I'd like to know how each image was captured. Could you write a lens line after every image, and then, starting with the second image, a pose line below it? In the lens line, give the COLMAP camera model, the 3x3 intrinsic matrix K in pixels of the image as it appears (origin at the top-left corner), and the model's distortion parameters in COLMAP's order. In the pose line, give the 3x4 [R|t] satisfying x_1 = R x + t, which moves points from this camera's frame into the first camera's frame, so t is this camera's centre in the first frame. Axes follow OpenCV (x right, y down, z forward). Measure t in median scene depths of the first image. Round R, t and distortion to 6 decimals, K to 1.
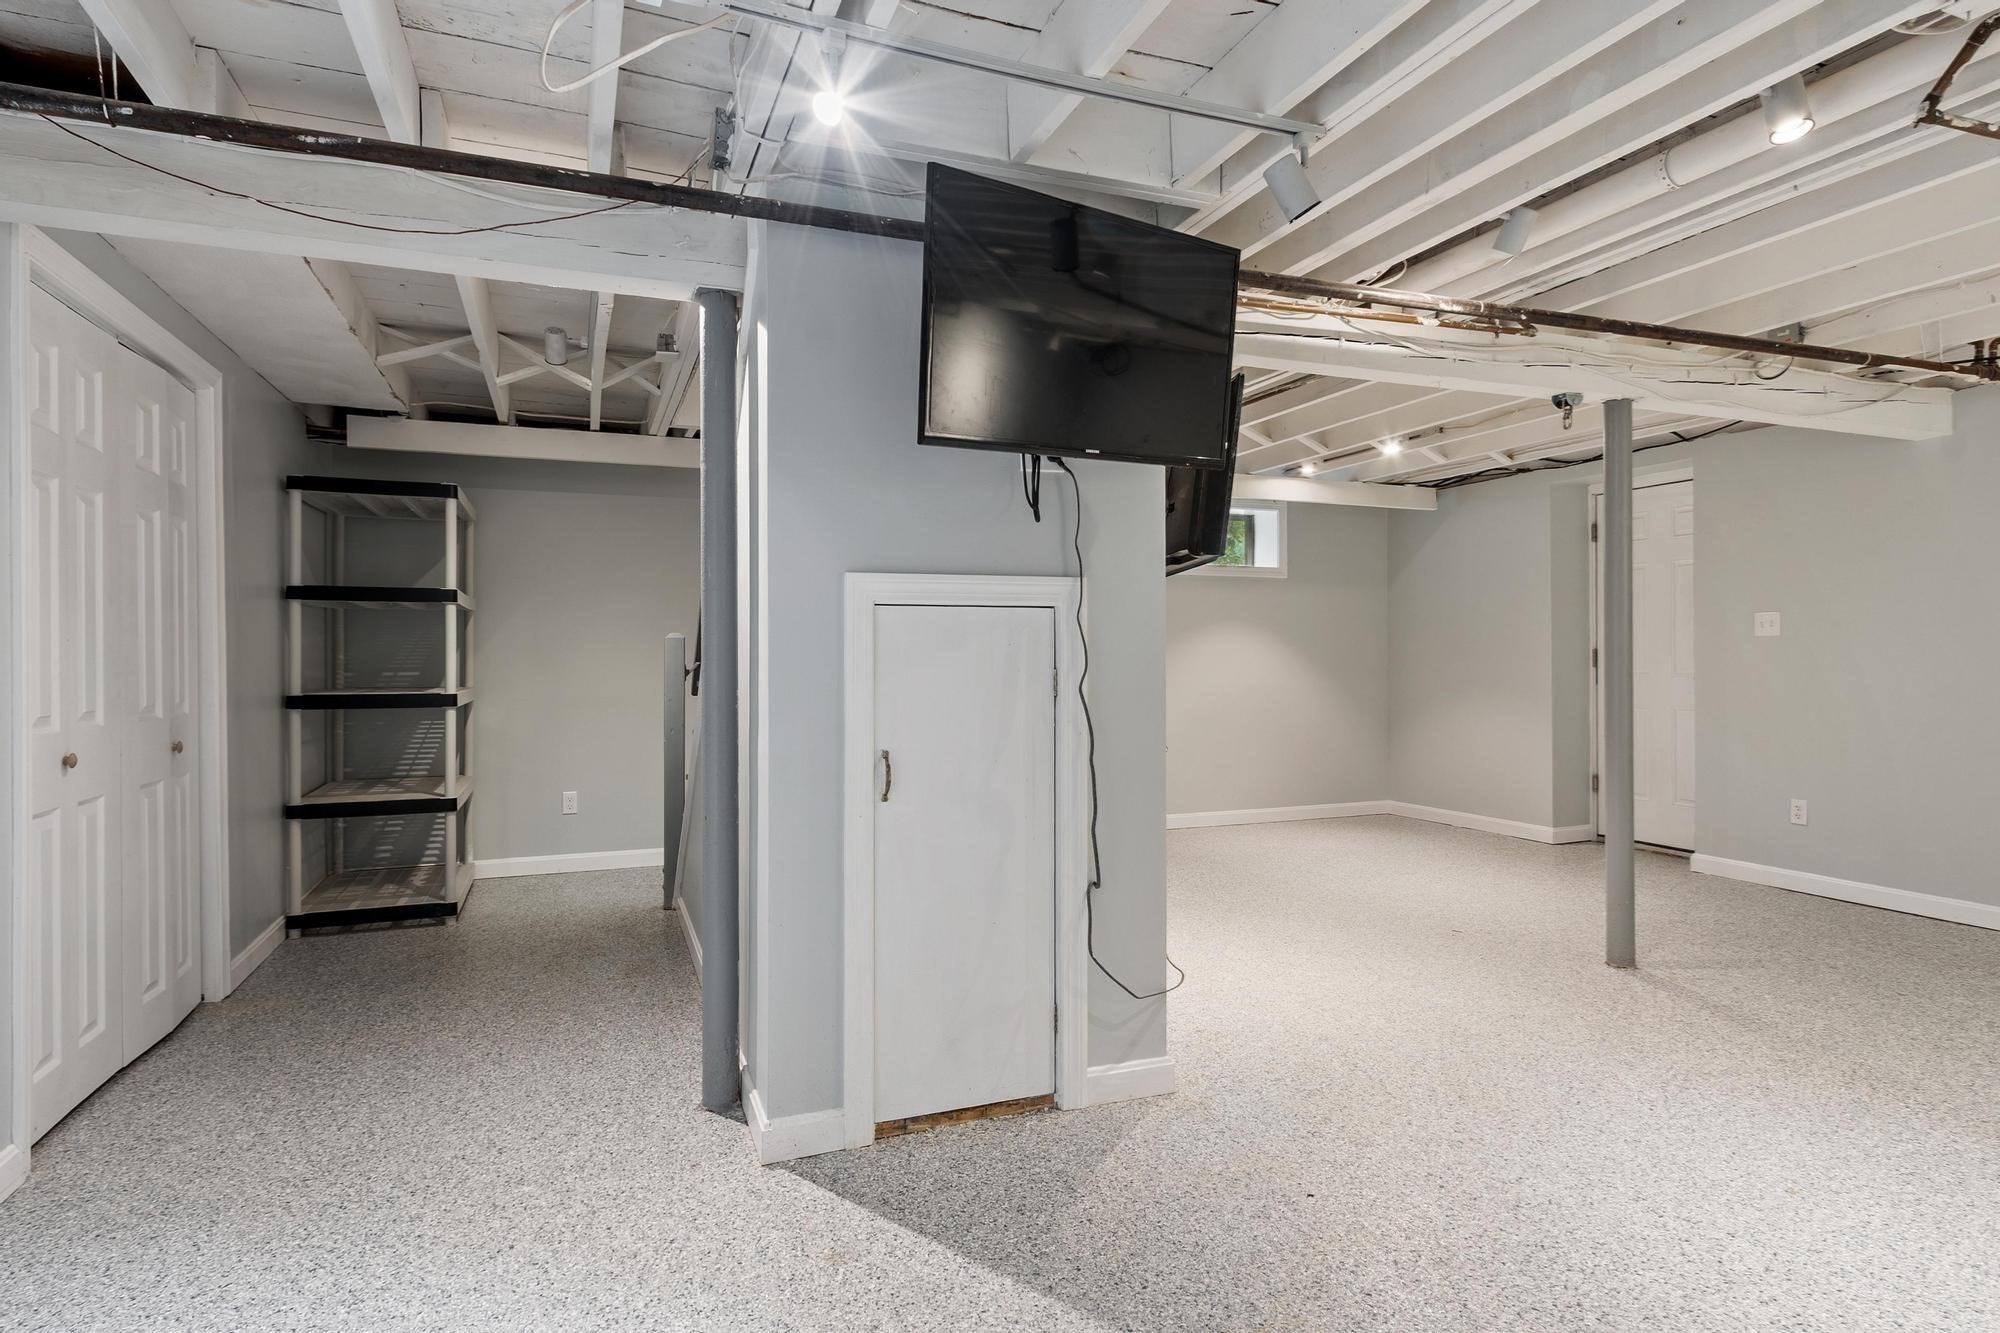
lens RADIAL K [[1066.7, 0, 993.8], [0, 1066.7, 666.0], [0, 0, 1]] dist [0.004321, -0.001372]
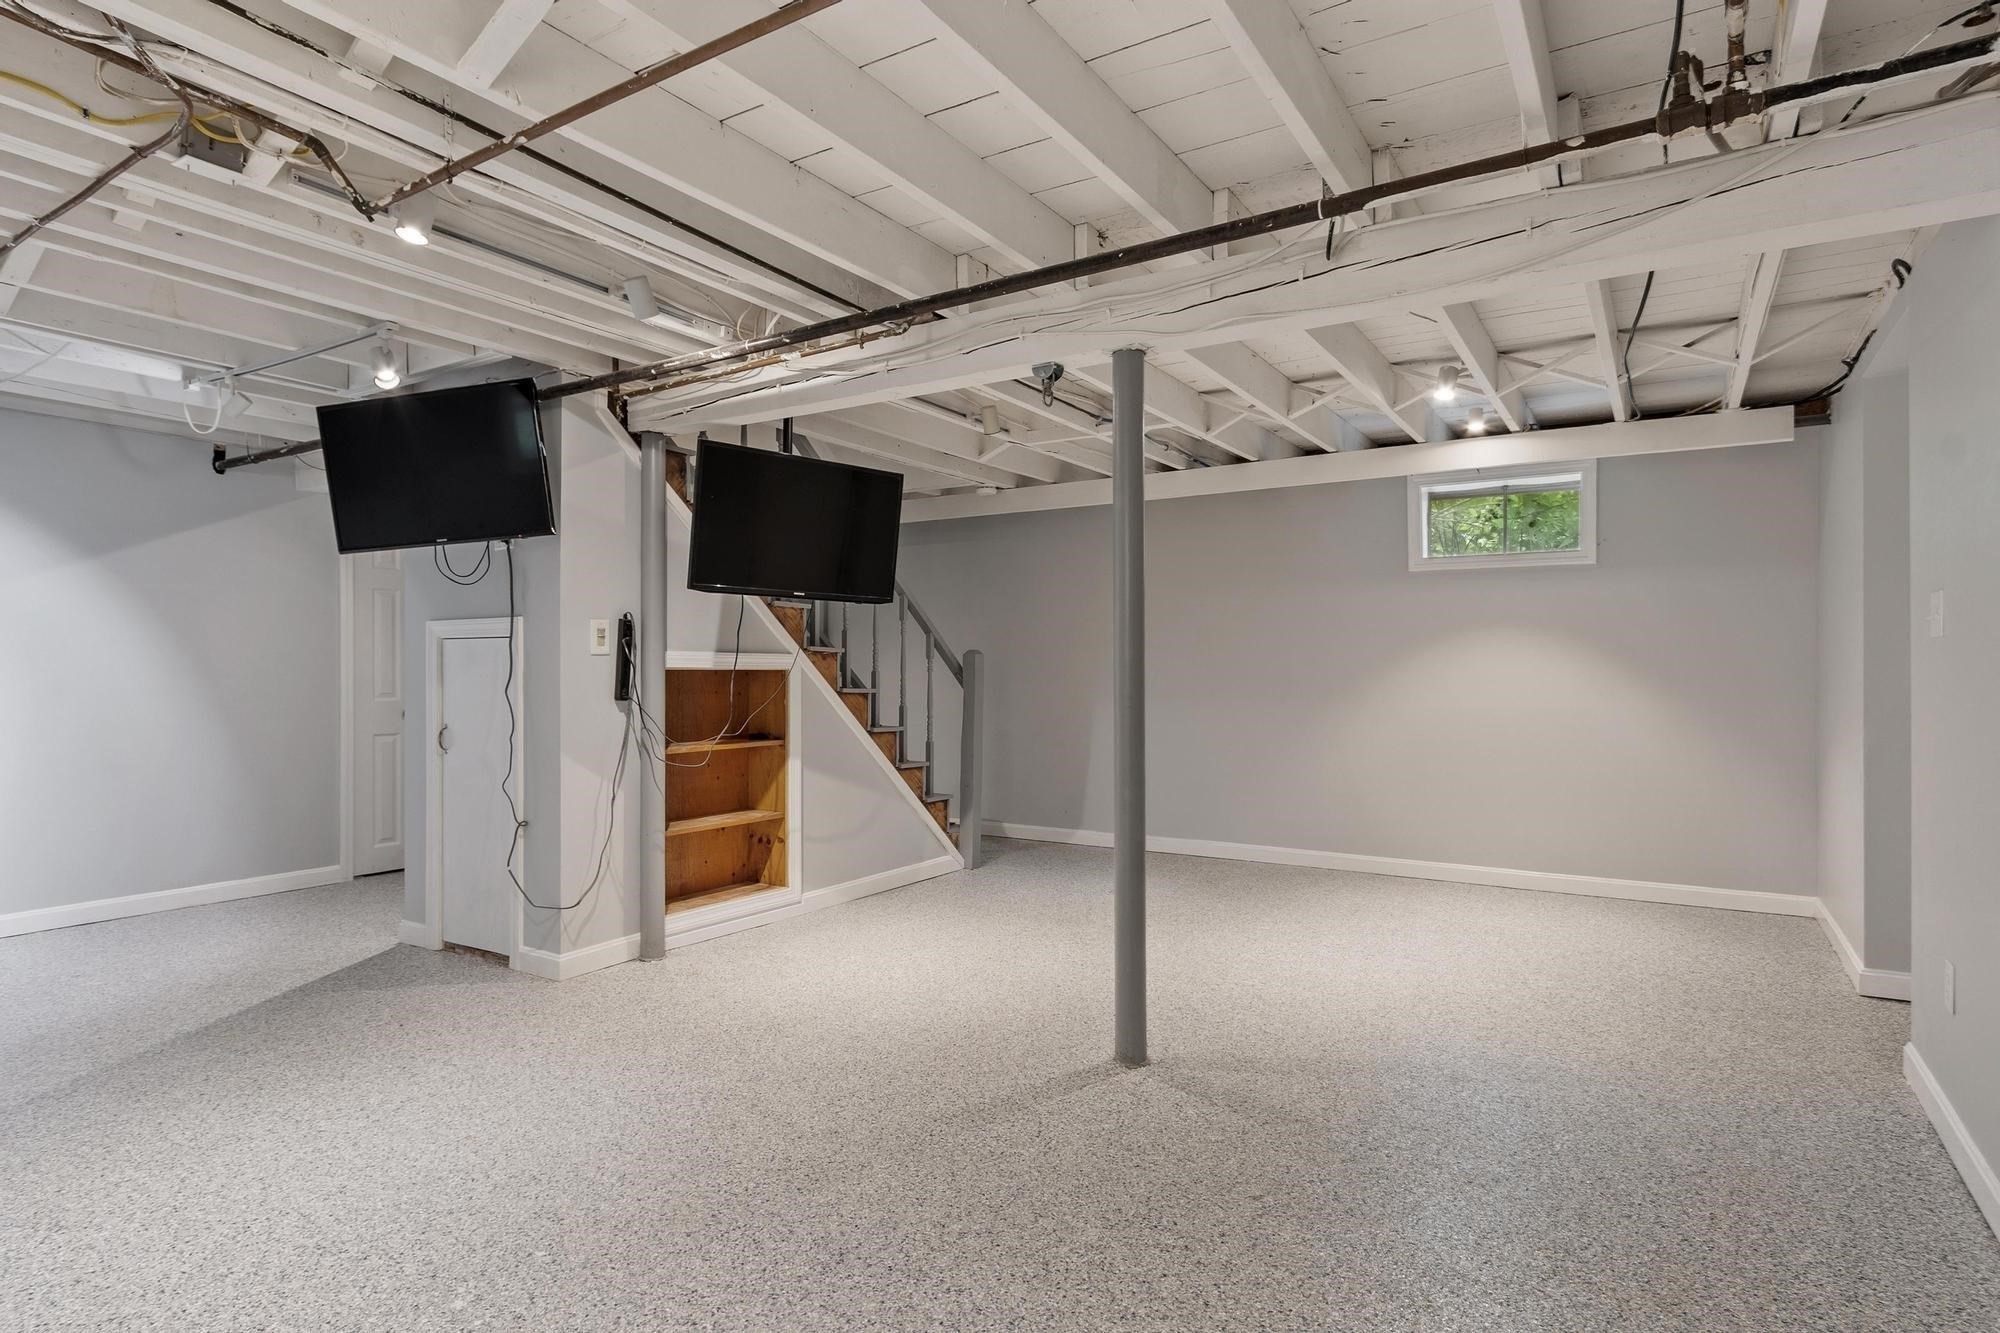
lens RADIAL K [[1066.7, 0, 993.8], [0, 1066.7, 666.0], [0, 0, 1]] dist [0.004321, -0.001372]
pose [[0.595650, 0.002557, -0.803240, 1.690139], [-0.008948, 0.999954, -0.003452, -0.013262], [0.803194, 0.009243, 0.595646, 0.645690]]
